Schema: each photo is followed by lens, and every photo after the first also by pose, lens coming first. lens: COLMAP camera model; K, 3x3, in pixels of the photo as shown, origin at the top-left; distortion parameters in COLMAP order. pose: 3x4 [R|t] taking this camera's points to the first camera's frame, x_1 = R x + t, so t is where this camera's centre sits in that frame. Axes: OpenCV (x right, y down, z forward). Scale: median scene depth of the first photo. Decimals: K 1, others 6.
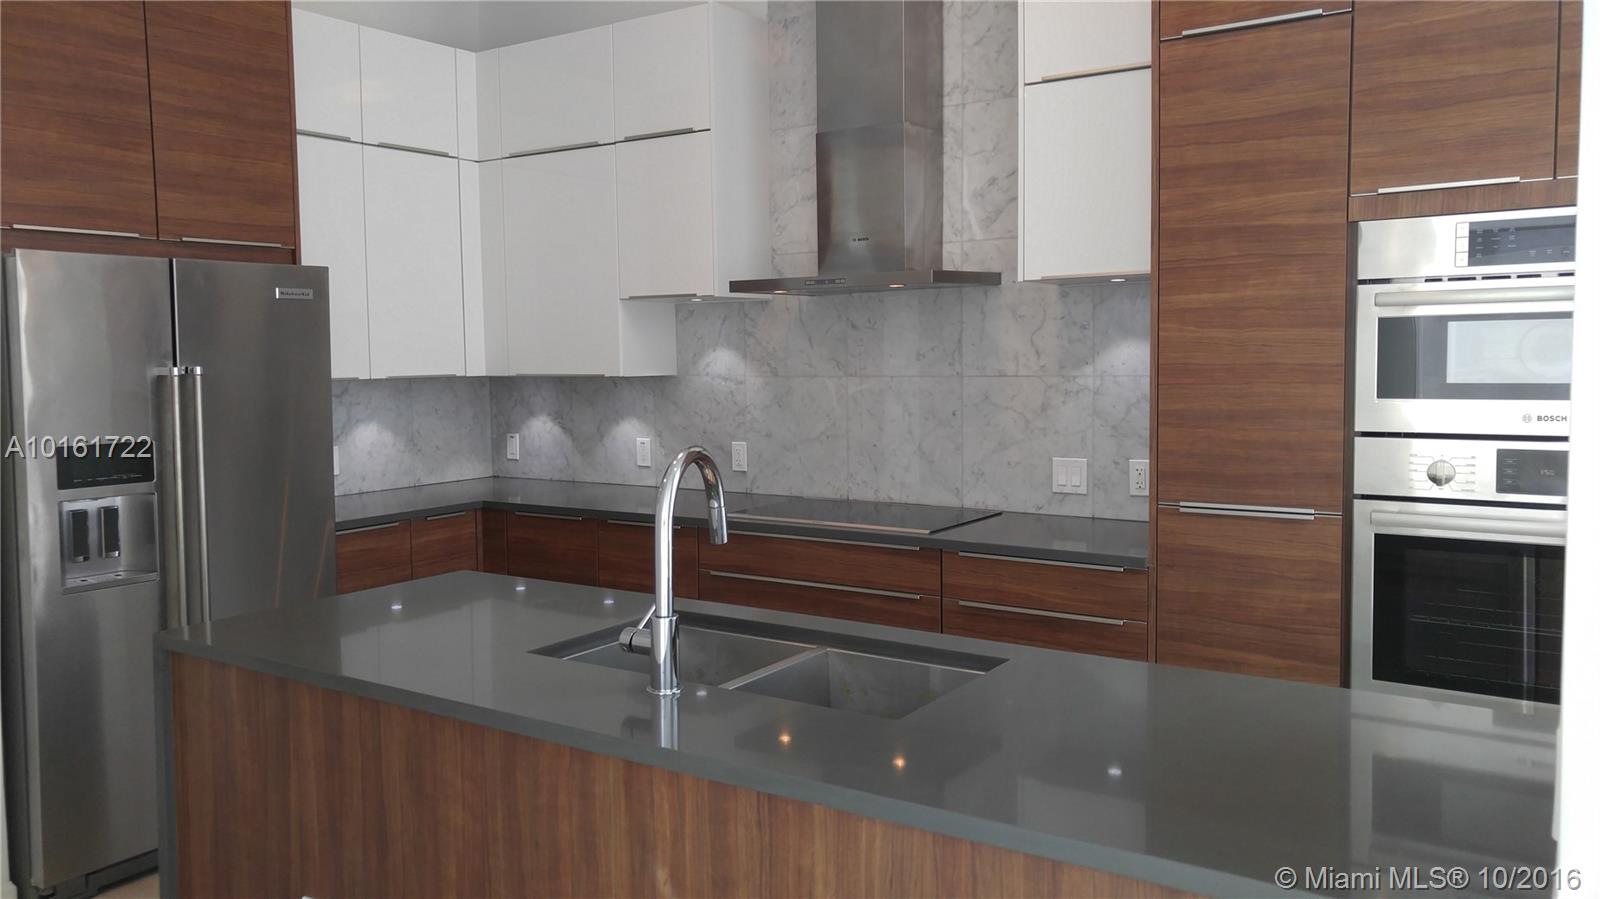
lens RADIAL K [[1189.5, 0, 779.0], [0, 1189.5, 436.6], [0, 0, 1]] dist [0.012308, -0.000849]
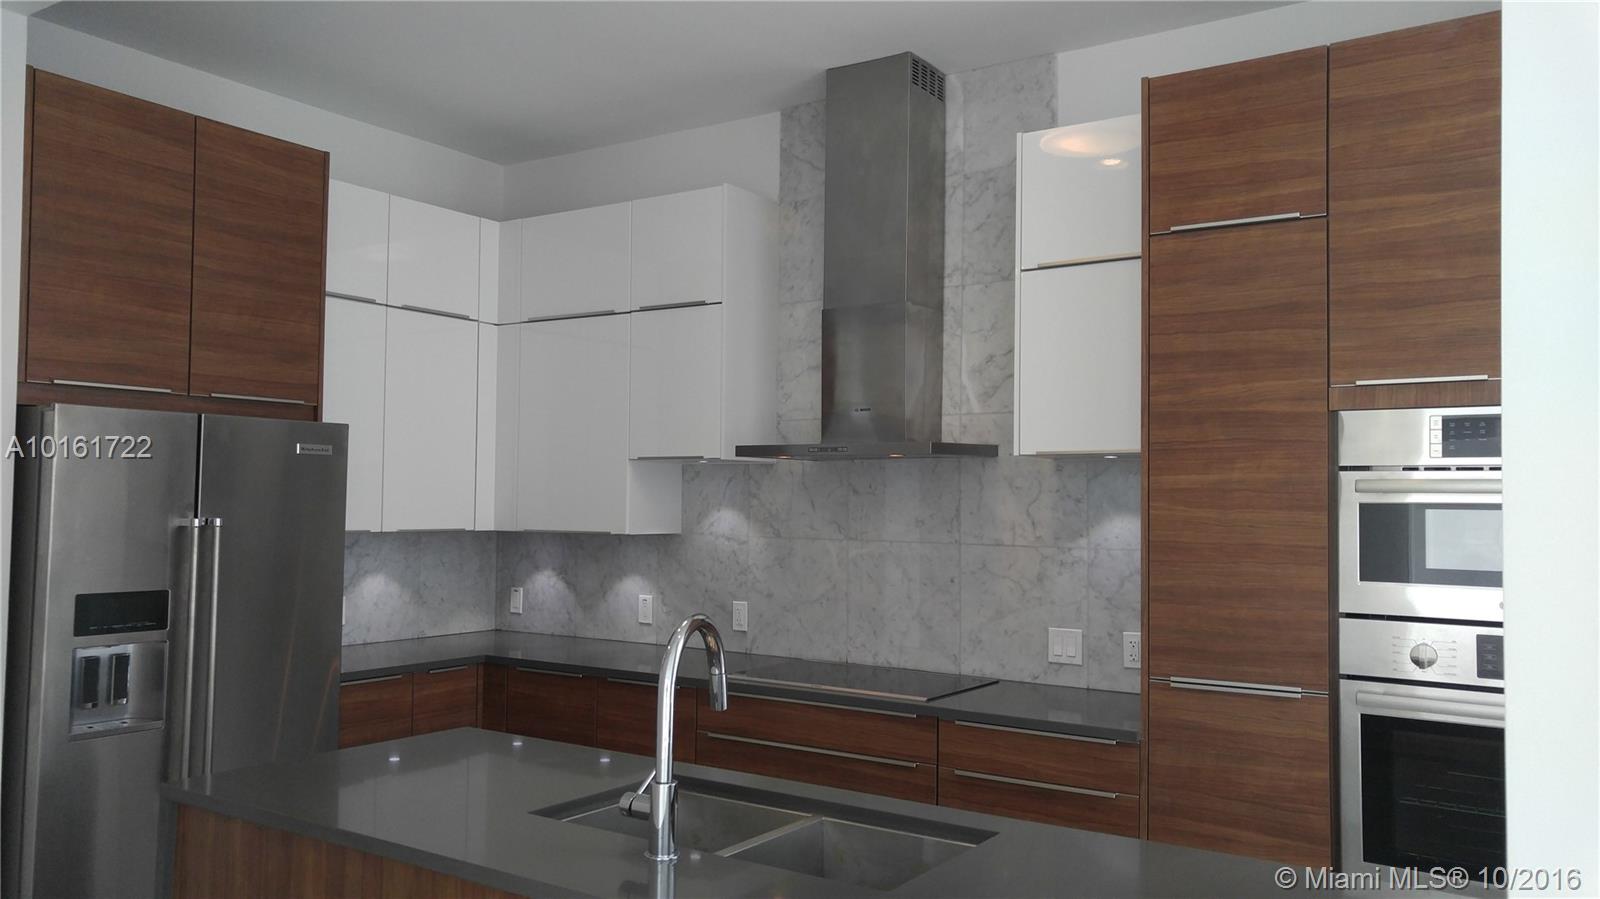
lens RADIAL K [[1189.5, 0, 778.9], [0, 1189.5, 467.4], [0, 0, 1]] dist [0.012308, -0.000849]
pose [[0.999677, 0.025212, -0.003250, -0.000323], [-0.025413, 0.994369, -0.102877, -0.008481], [0.000638, 0.102927, 0.994689, -0.028767]]
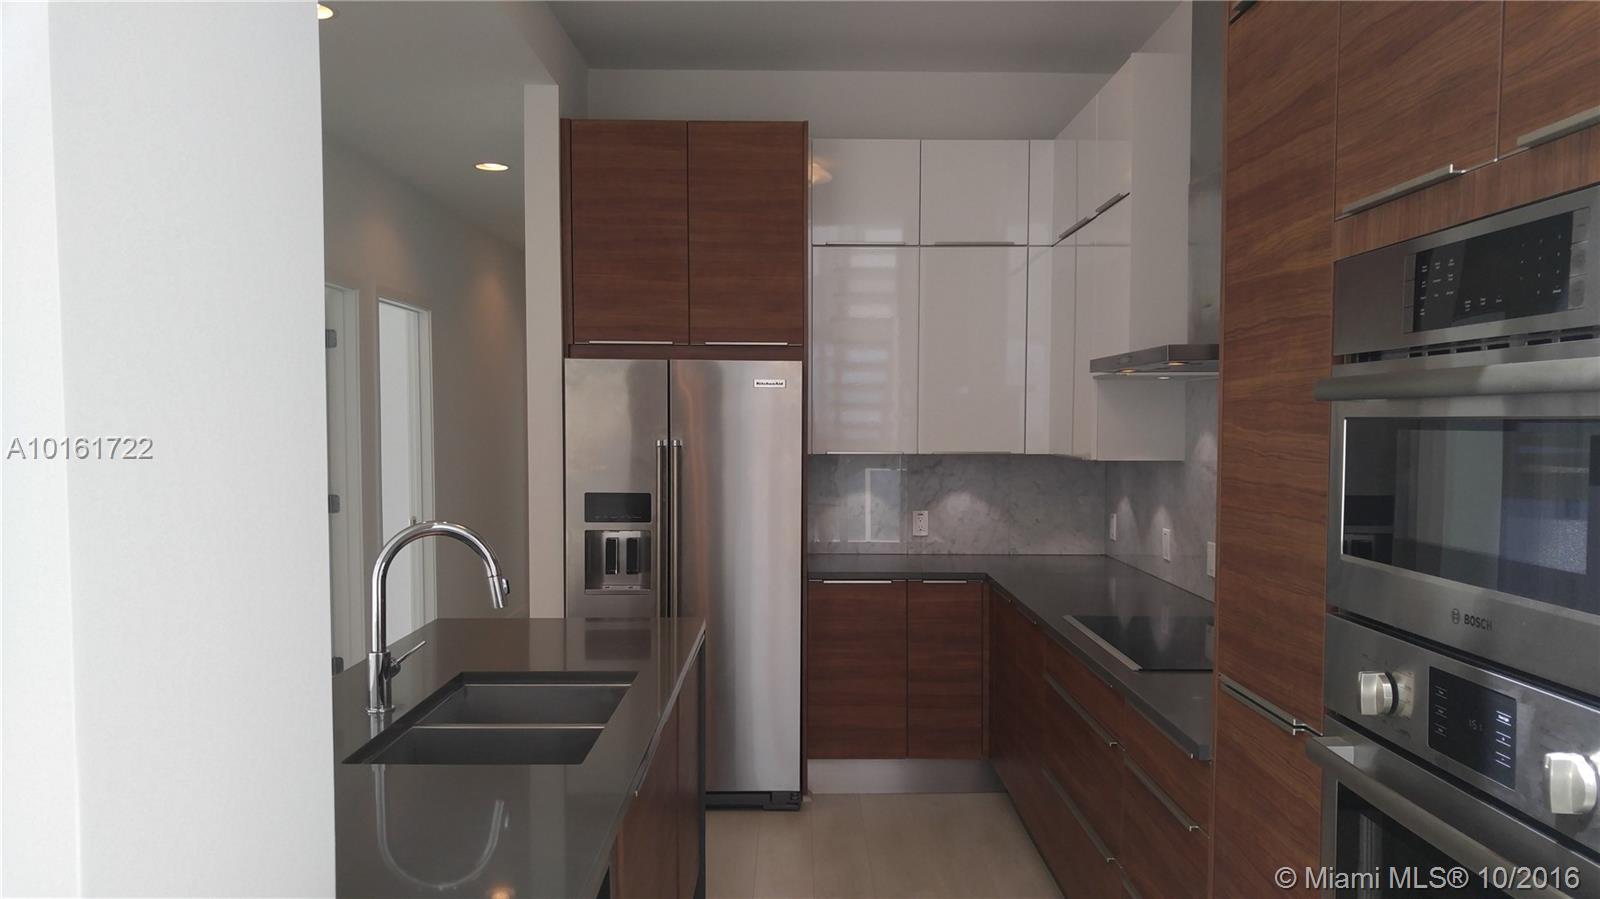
lens RADIAL K [[1189.5, 0, 820.8], [0, 1189.5, 484.0], [0, 0, 1]] dist [0.012308, -0.000849]
pose [[0.580917, 0.059669, -0.811773, 0.648054], [-0.070372, 0.997257, 0.022944, -0.048479], [0.810915, 0.043798, 0.583522, 0.337912]]
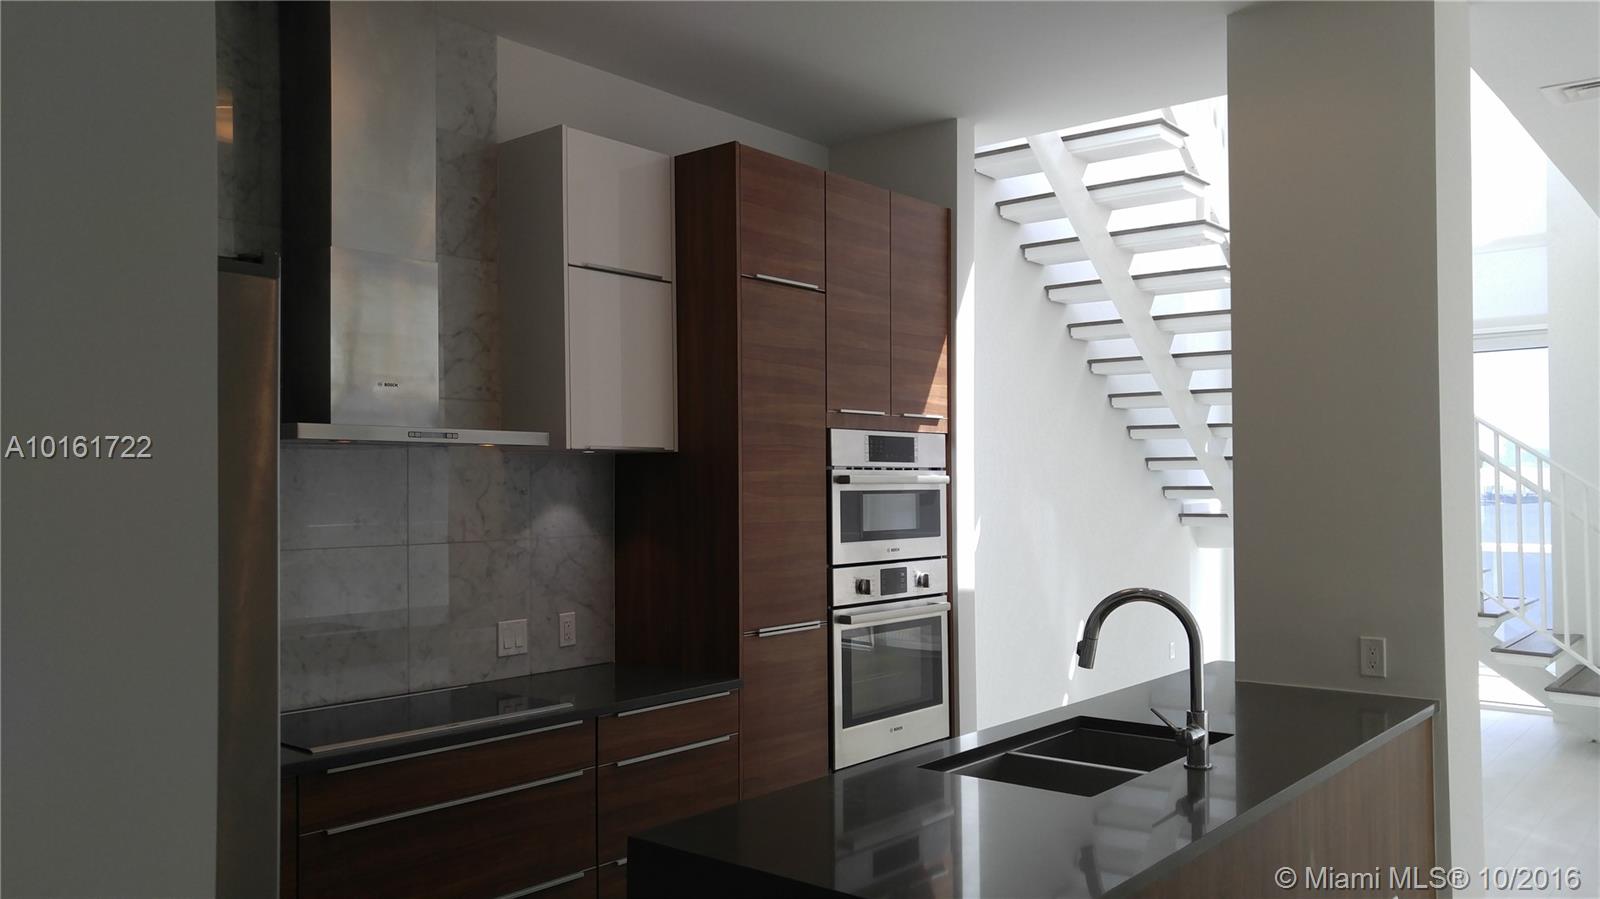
lens RADIAL K [[1189.5, 0, 806.8], [0, 1189.5, 482.9], [0, 0, 1]] dist [0.012308, -0.000849]
pose [[0.091000, 0.017141, 0.995703, -0.810411], [0.078807, 0.996592, -0.024359, -0.058762], [-0.992728, 0.080685, 0.089339, 0.699897]]
